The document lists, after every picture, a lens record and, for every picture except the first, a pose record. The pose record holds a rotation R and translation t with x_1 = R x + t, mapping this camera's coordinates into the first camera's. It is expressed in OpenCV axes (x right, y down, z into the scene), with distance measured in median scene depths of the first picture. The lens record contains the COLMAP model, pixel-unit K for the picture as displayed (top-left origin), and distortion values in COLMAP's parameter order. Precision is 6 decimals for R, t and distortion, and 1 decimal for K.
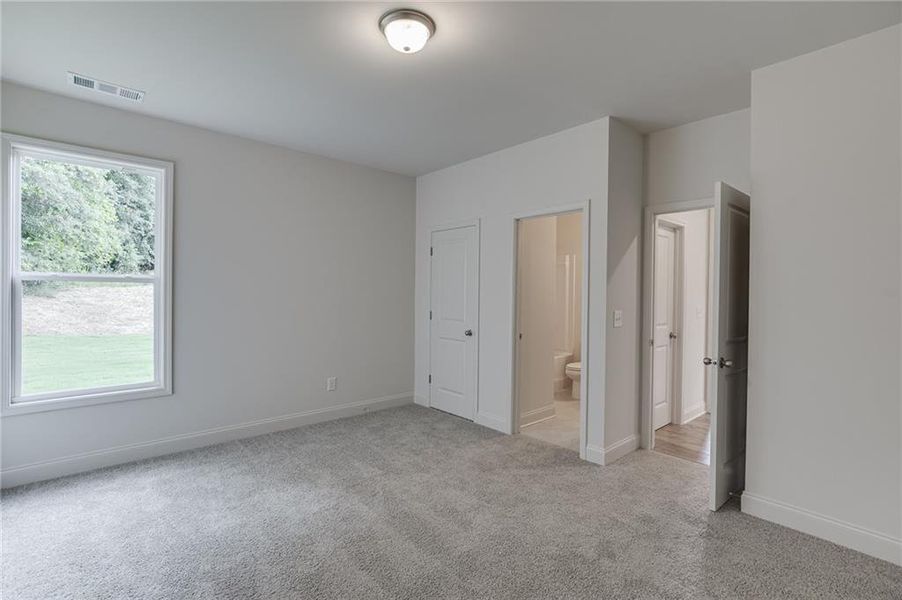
lens RADIAL K [[407.6, 0, 450.1], [0, 407.6, 294.3], [0, 0, 1]] dist [-0.005562, 0.000992]
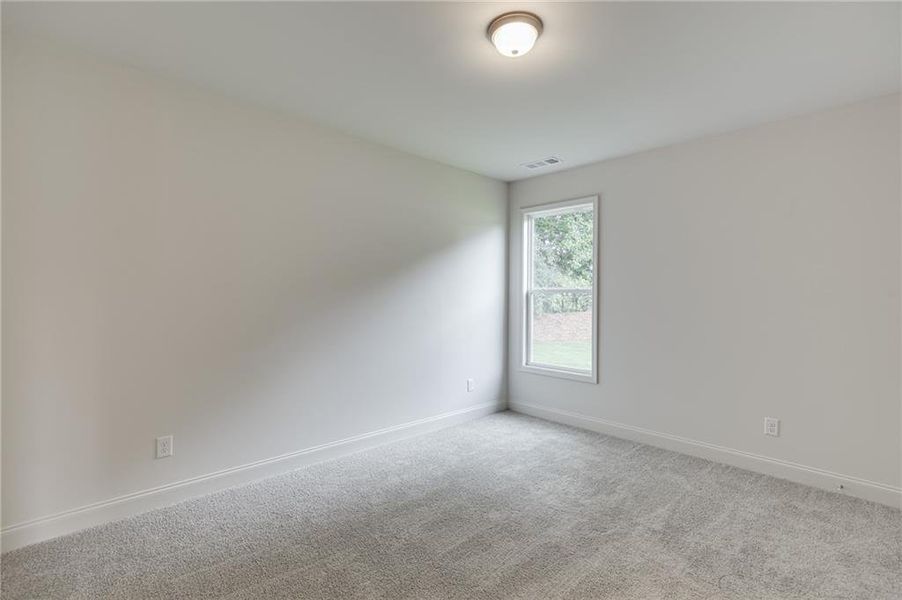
lens RADIAL K [[407.6, 0, 450.1], [0, 407.6, 294.3], [0, 0, 1]] dist [-0.005562, 0.000992]
pose [[0.061791, -0.017632, -0.997933, 0.565019], [-0.015679, 0.999703, -0.018634, 0.007342], [0.997966, 0.016798, 0.061496, 0.521073]]
